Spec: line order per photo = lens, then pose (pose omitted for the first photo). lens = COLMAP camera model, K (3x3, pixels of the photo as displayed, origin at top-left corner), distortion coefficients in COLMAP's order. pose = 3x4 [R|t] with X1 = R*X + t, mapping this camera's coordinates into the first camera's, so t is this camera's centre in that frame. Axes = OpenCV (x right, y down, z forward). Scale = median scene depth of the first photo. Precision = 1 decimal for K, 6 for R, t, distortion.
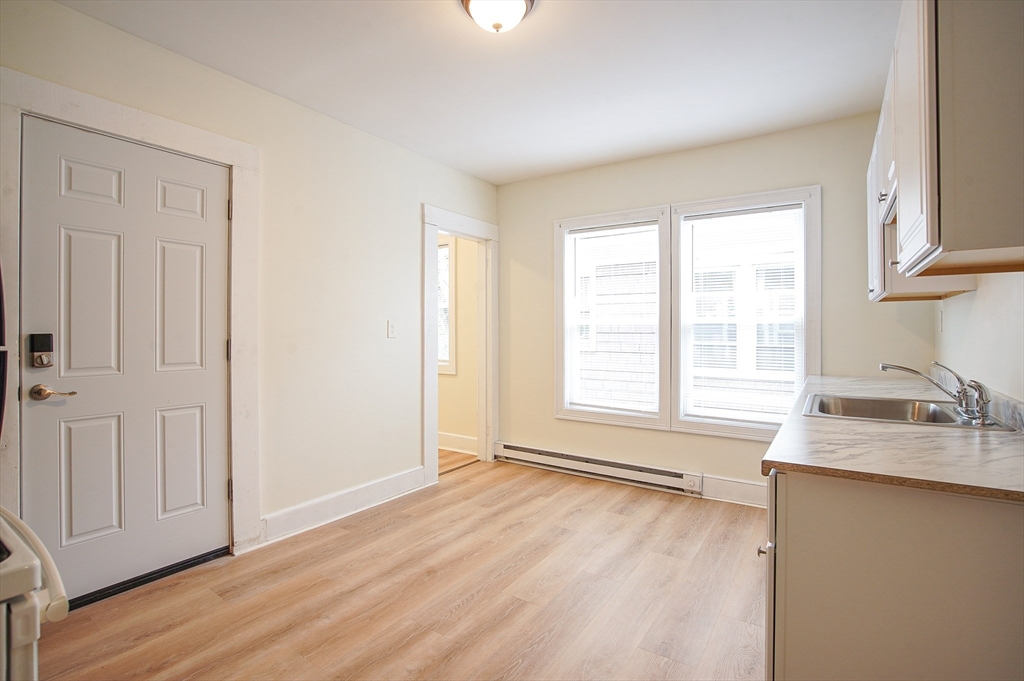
lens RADIAL K [[480.3, 0, 500.6], [0, 480.3, 340.1], [0, 0, 1]] dist [-0.052461, 0.017276]
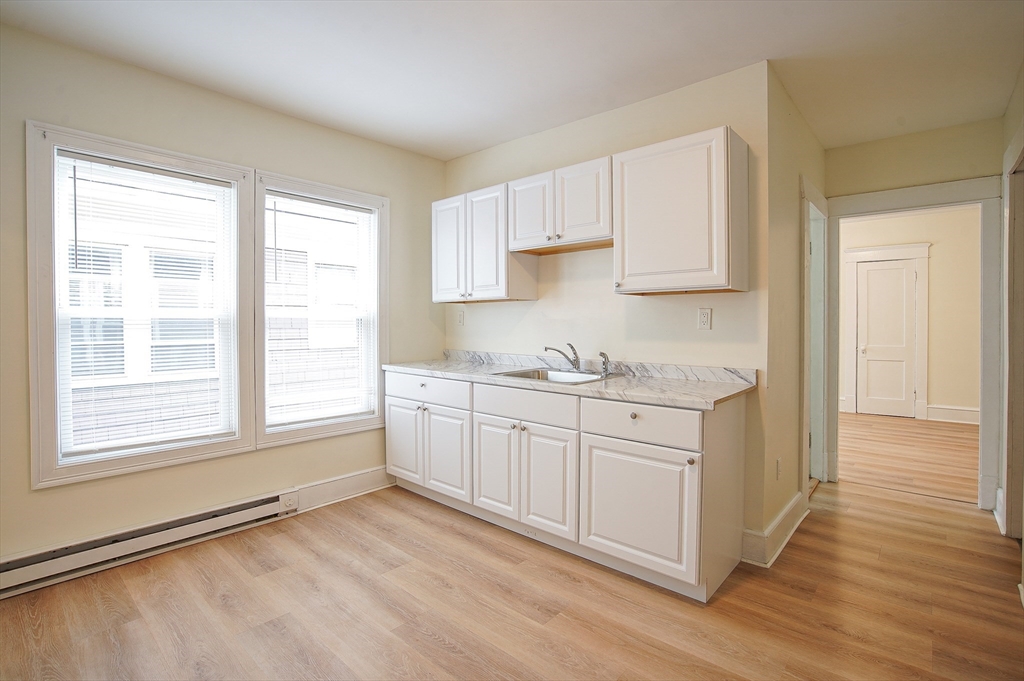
lens RADIAL K [[480.3, 0, 500.6], [0, 480.3, 340.1], [0, 0, 1]] dist [-0.052461, 0.017276]
pose [[0.129923, -0.032760, 0.990983, -0.398999], [0.022805, 0.999288, 0.030045, -0.011659], [-0.991262, 0.018696, 0.130578, 0.502785]]
